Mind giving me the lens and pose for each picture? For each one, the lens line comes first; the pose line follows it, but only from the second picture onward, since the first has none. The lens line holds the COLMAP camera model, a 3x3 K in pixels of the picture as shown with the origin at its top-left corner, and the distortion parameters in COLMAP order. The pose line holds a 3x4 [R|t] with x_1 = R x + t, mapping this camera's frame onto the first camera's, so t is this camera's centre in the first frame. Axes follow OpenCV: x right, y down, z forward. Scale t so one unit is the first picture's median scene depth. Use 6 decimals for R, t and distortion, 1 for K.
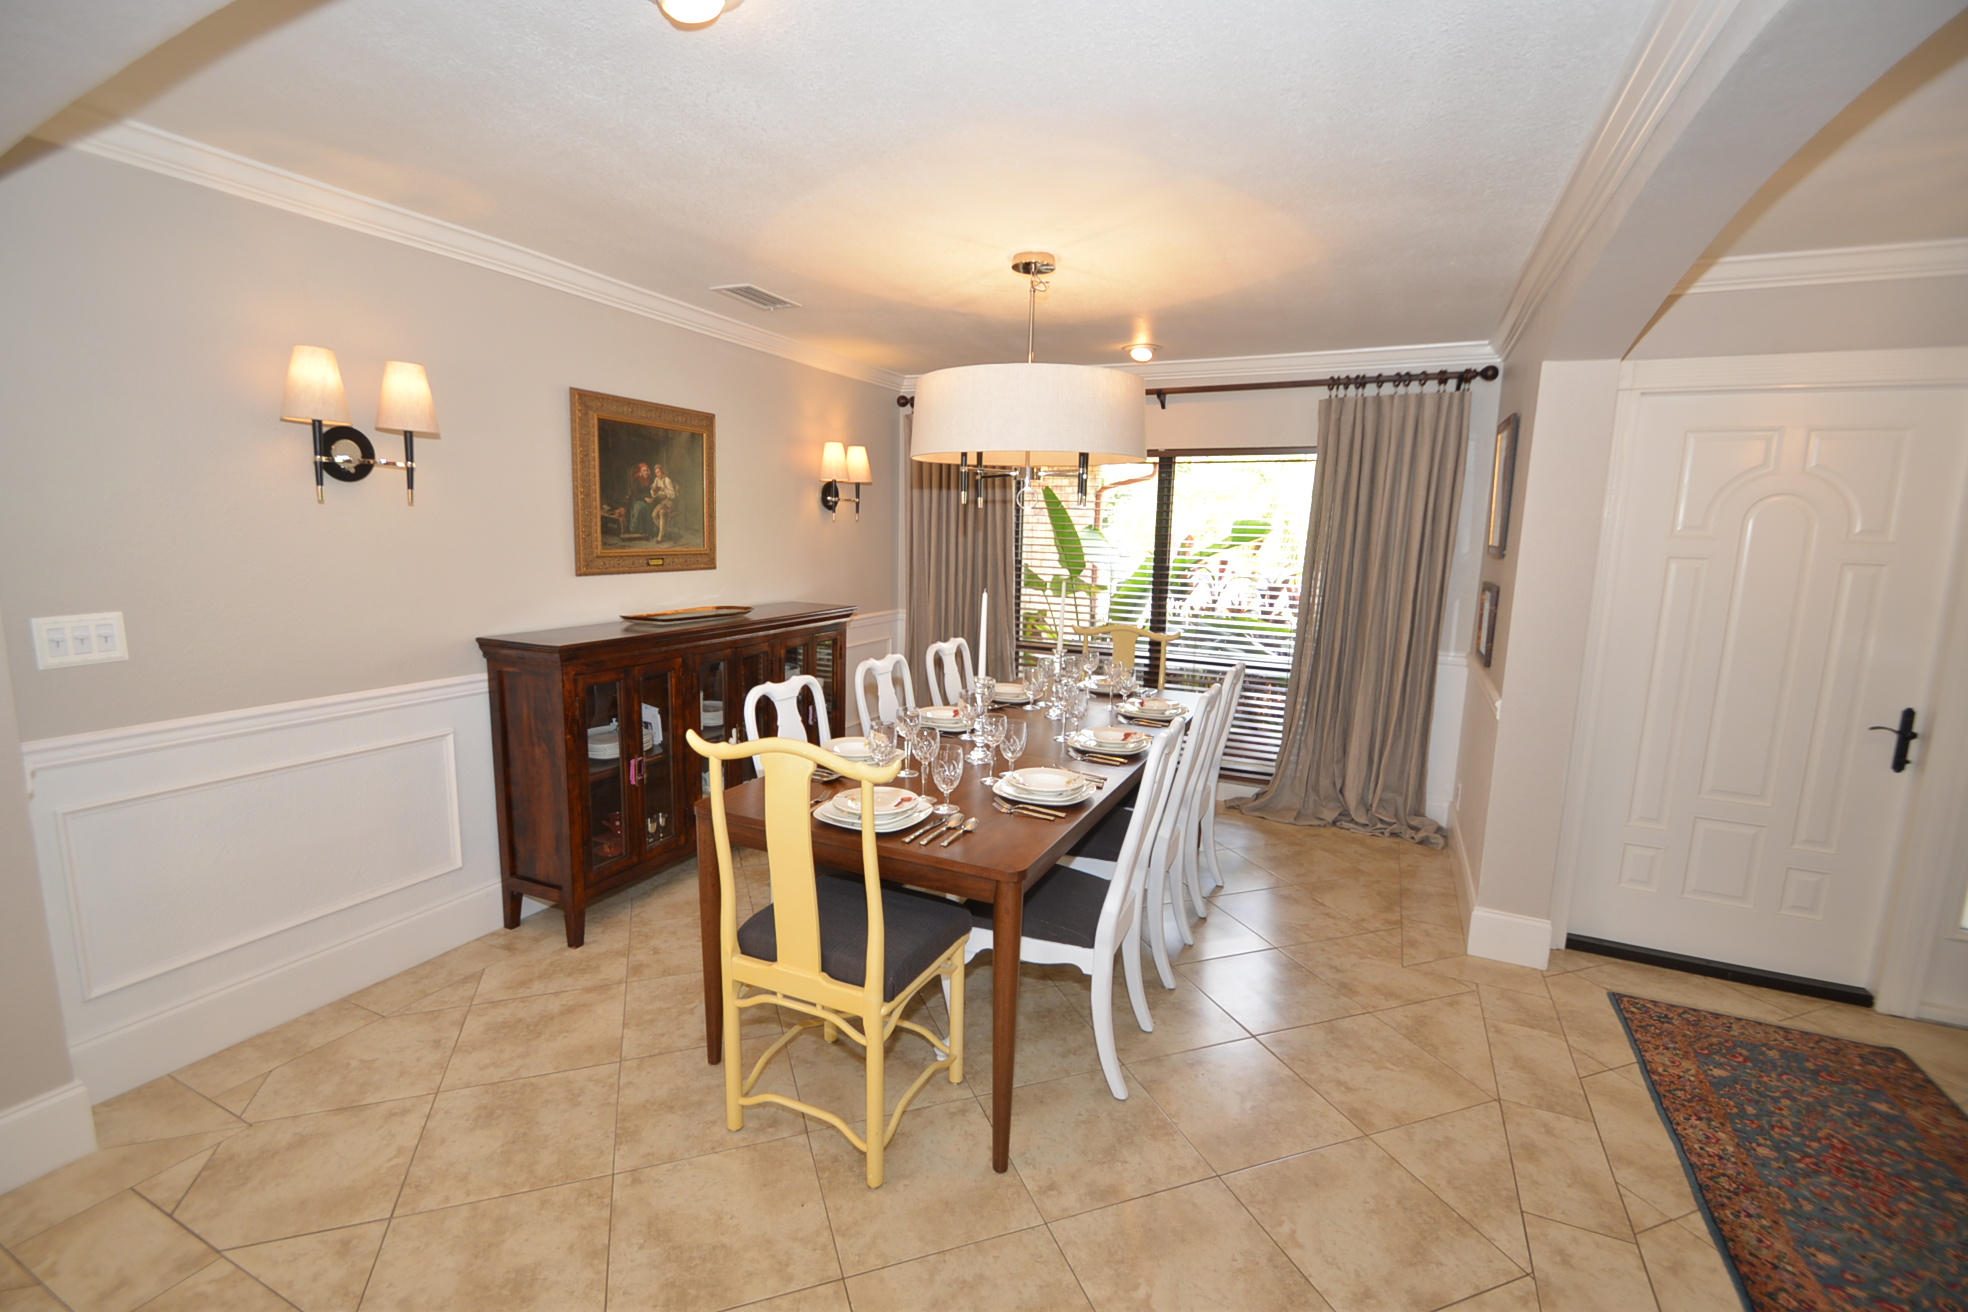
lens RADIAL K [[869.9, 0, 963.3], [0, 869.9, 662.4], [0, 0, 1]] dist [0.009019, -0.013749]
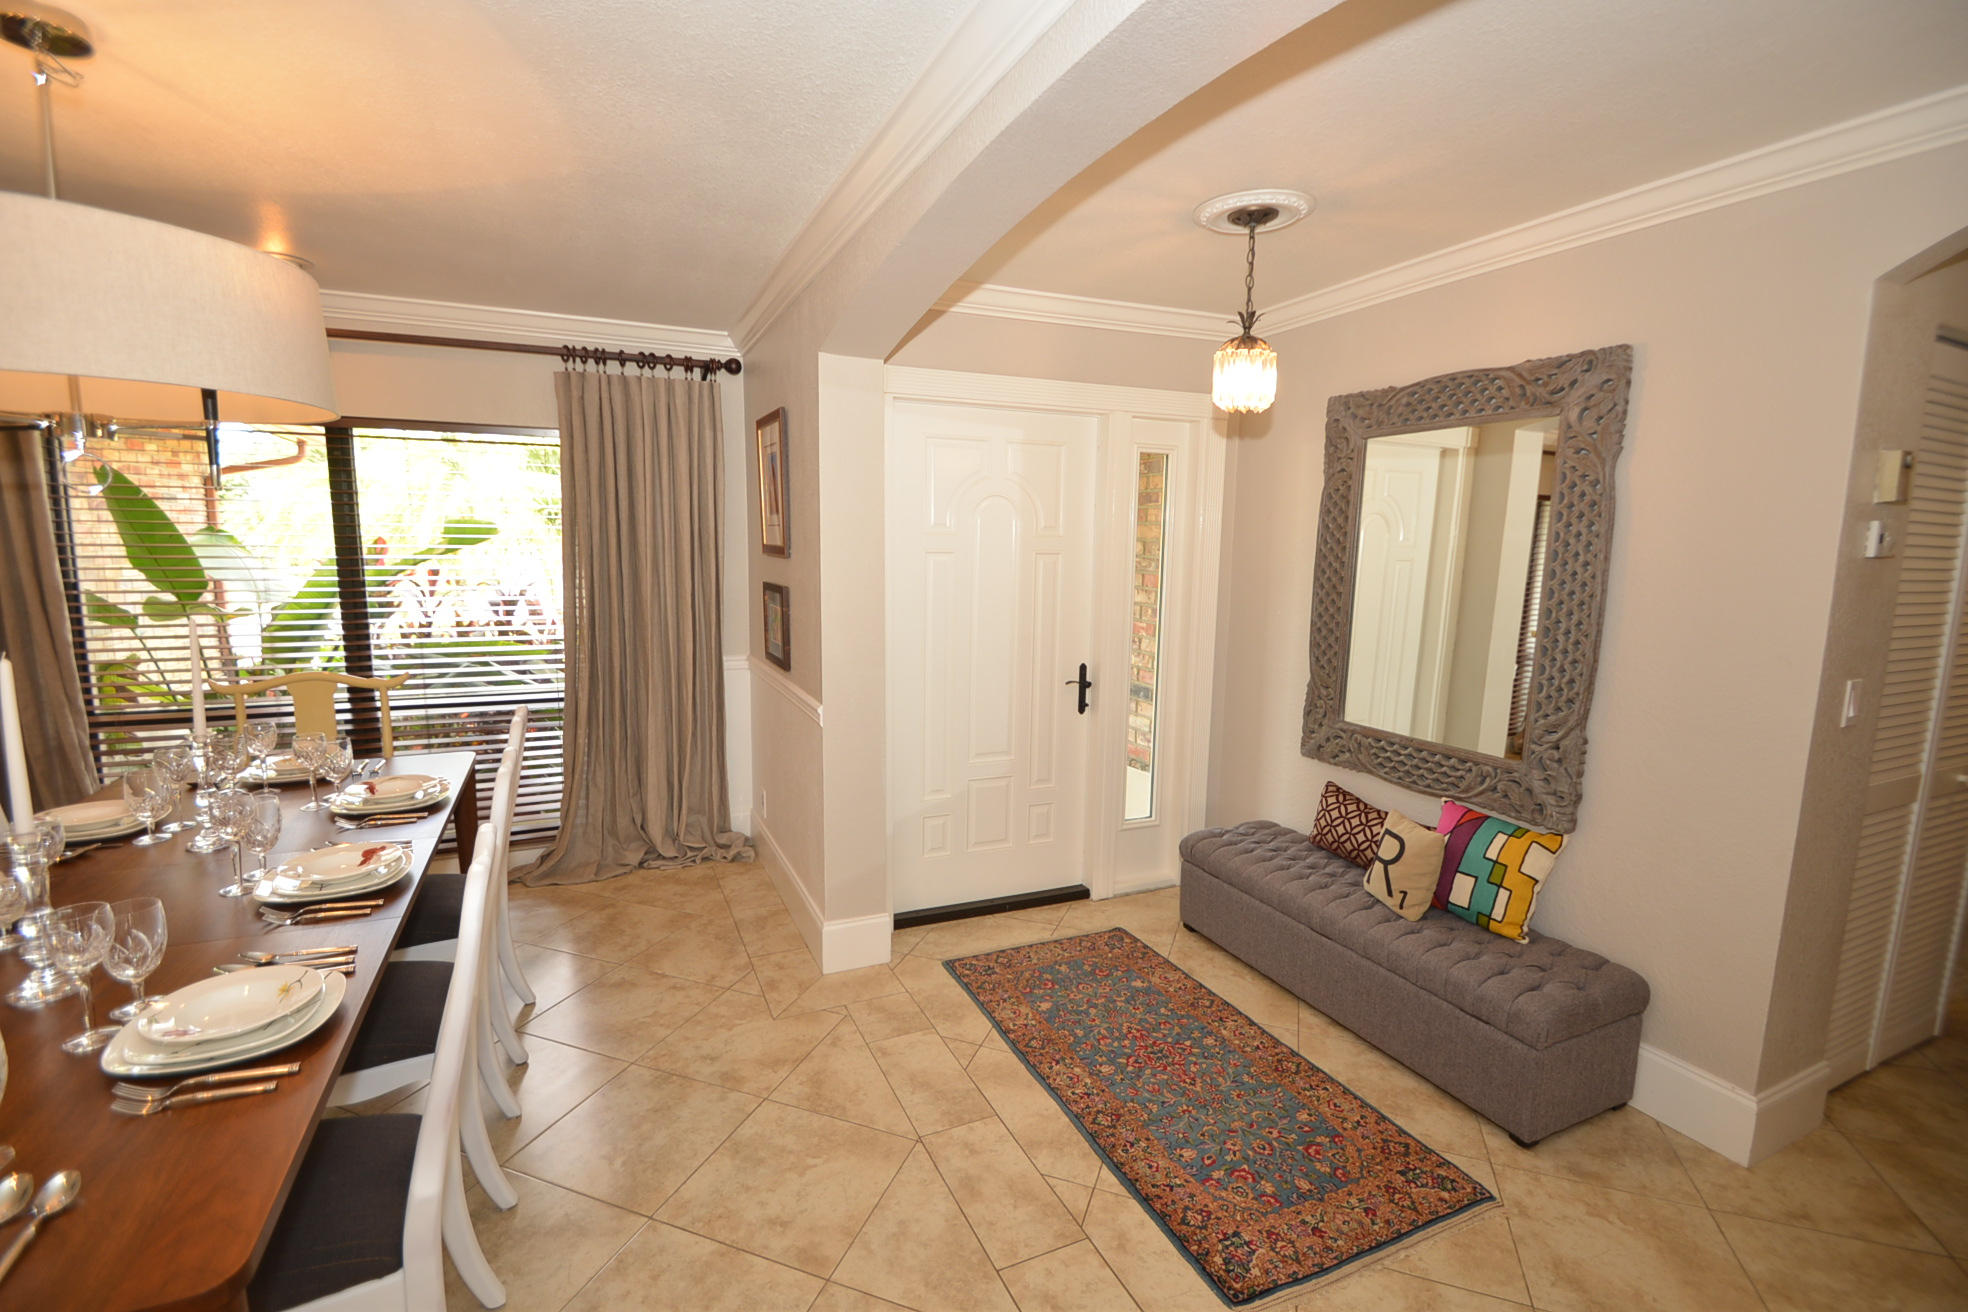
lens RADIAL K [[869.9, 0, 981.5], [0, 869.9, 663.3], [0, 0, 1]] dist [0.009019, -0.013749]
pose [[0.637872, -0.121780, 0.760454, 0.007985], [0.120842, 0.991014, 0.057340, -0.037865], [-0.760603, 0.055319, 0.646856, 0.251880]]
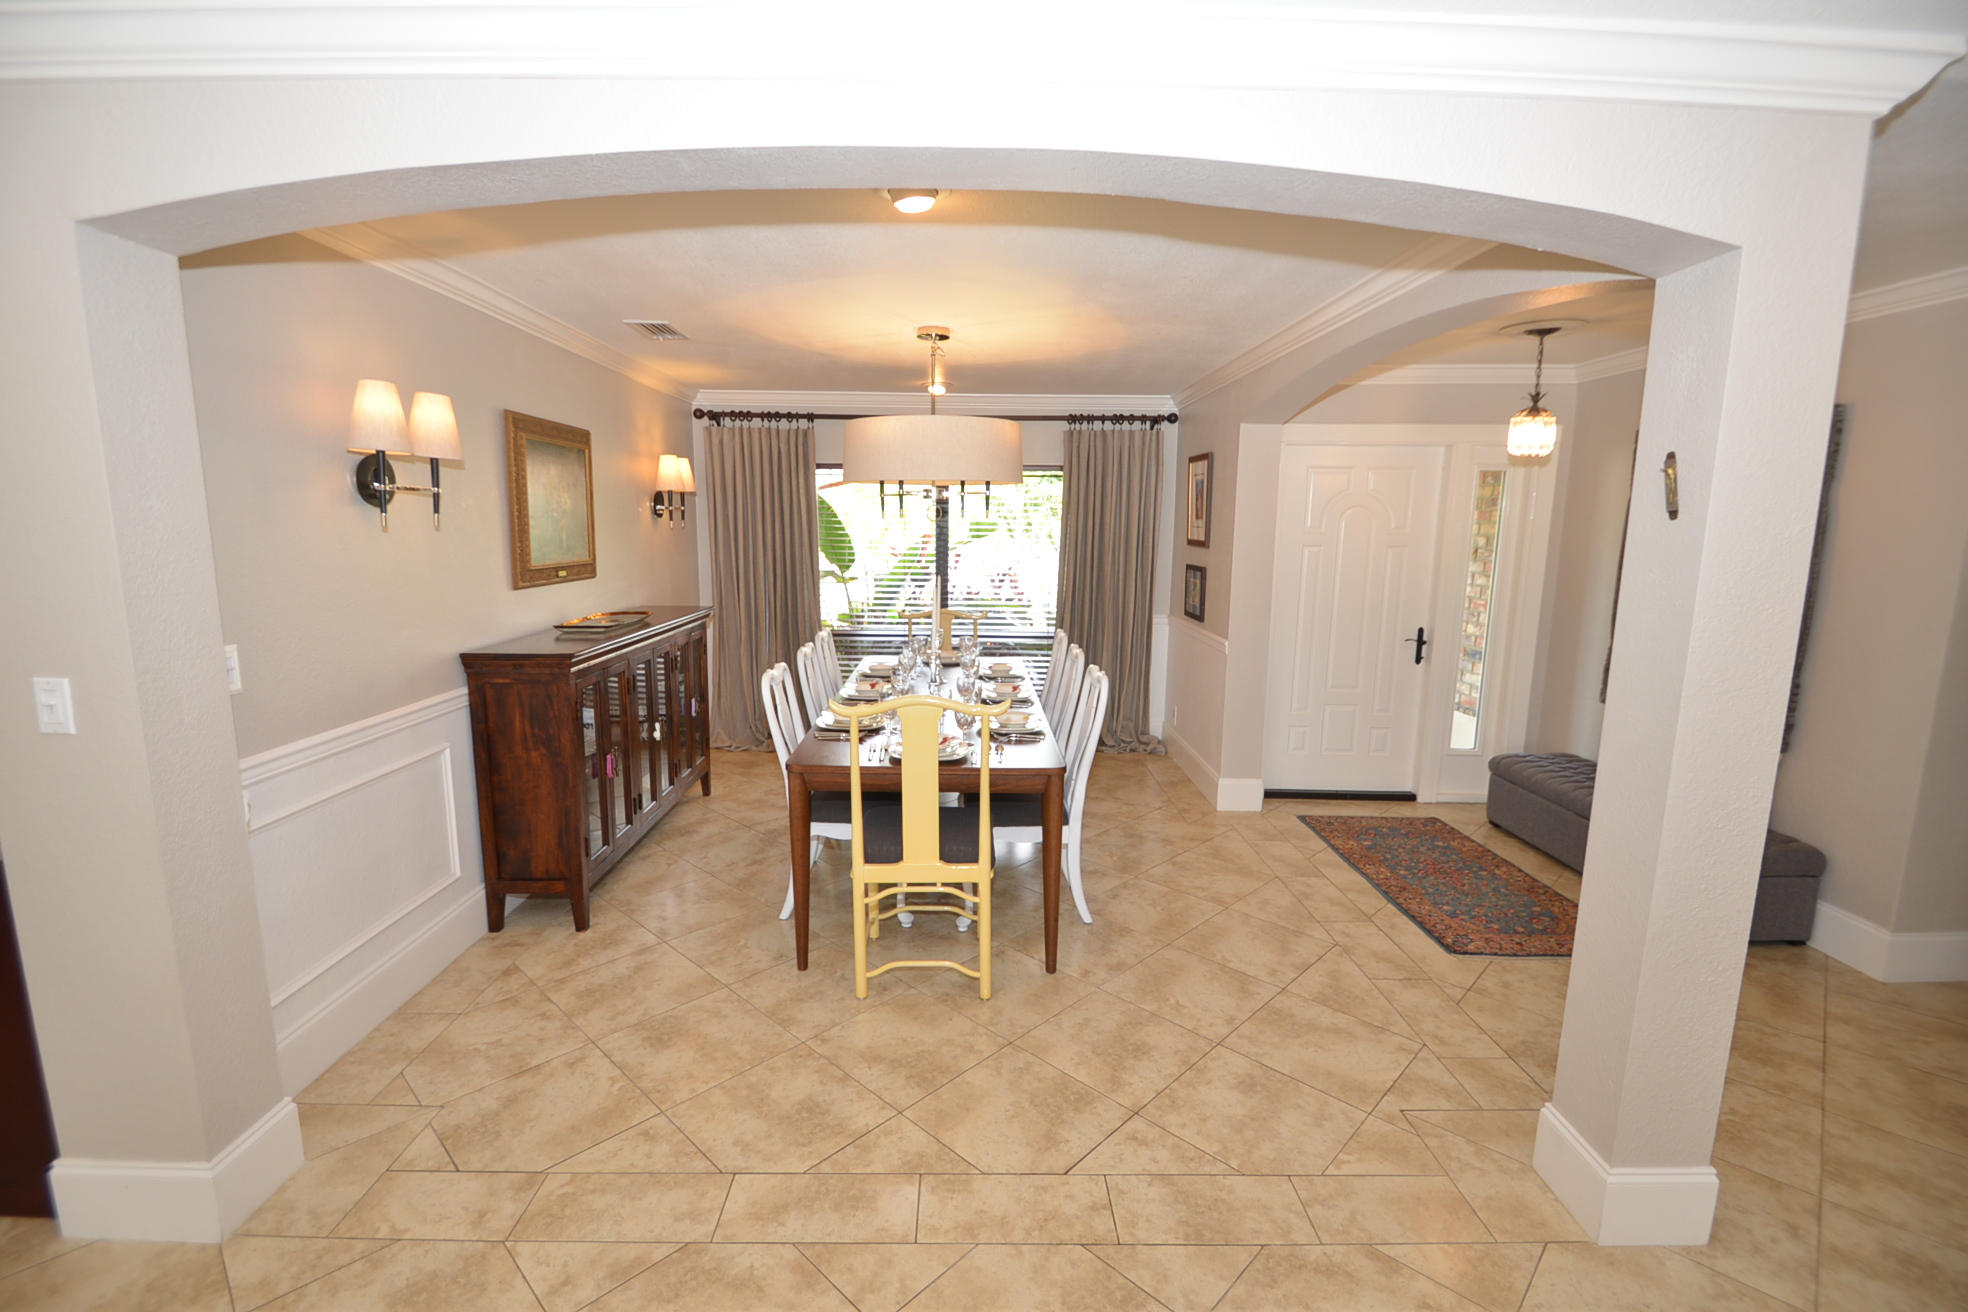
lens RADIAL K [[869.9, 0, 966.8], [0, 869.9, 663.8], [0, 0, 1]] dist [0.009019, -0.013749]
pose [[0.901021, -0.084596, 0.425446, -0.466731], [0.079200, 0.996395, 0.030391, -0.000246], [-0.426483, 0.006312, 0.904473, -0.198692]]
